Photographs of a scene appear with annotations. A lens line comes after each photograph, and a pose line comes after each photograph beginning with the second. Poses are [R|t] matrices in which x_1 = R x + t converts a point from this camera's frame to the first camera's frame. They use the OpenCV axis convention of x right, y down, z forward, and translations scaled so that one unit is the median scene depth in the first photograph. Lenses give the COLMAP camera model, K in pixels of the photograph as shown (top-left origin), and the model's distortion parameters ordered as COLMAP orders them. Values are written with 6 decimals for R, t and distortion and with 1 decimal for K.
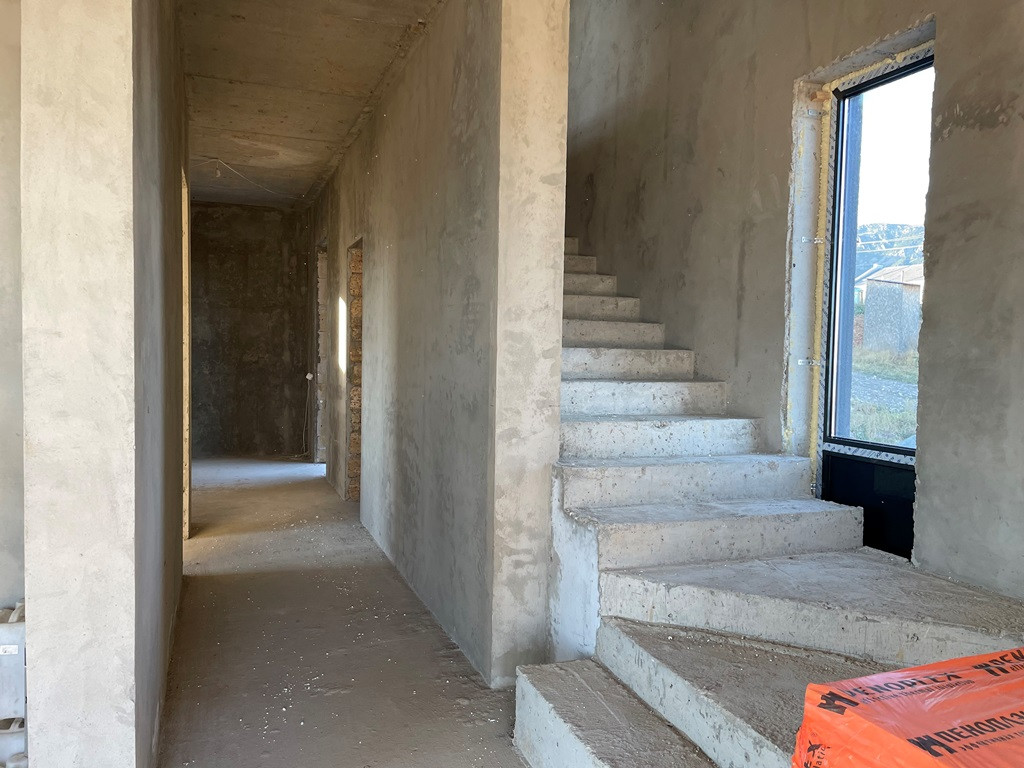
lens RADIAL K [[771.7, 0, 514.7], [0, 771.7, 386.4], [0, 0, 1]] dist [0.086057, -0.106844]
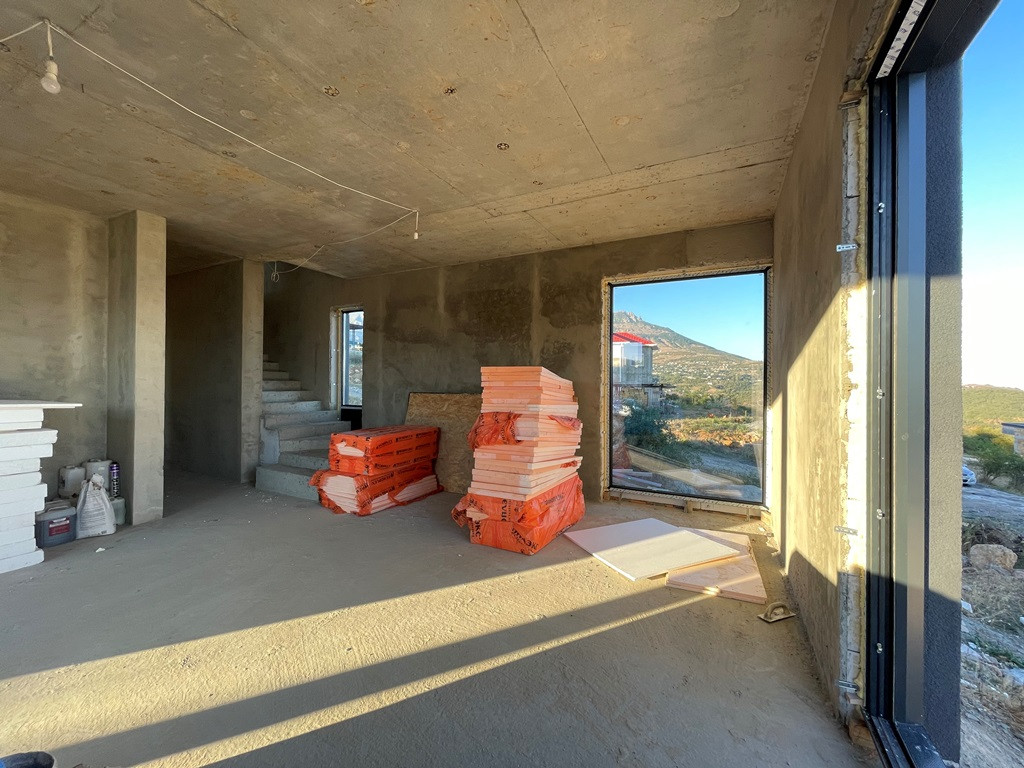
lens RADIAL K [[418.0, 0, 511.7], [0, 418.0, 379.9], [0, 0, 1]] dist [-0.002302, 0.000209]
pose [[0.743597, -0.007033, 0.668591, -0.352924], [0.036443, 0.998885, -0.030024, 0.040956], [-0.667634, 0.046691, 0.743024, -1.103964]]
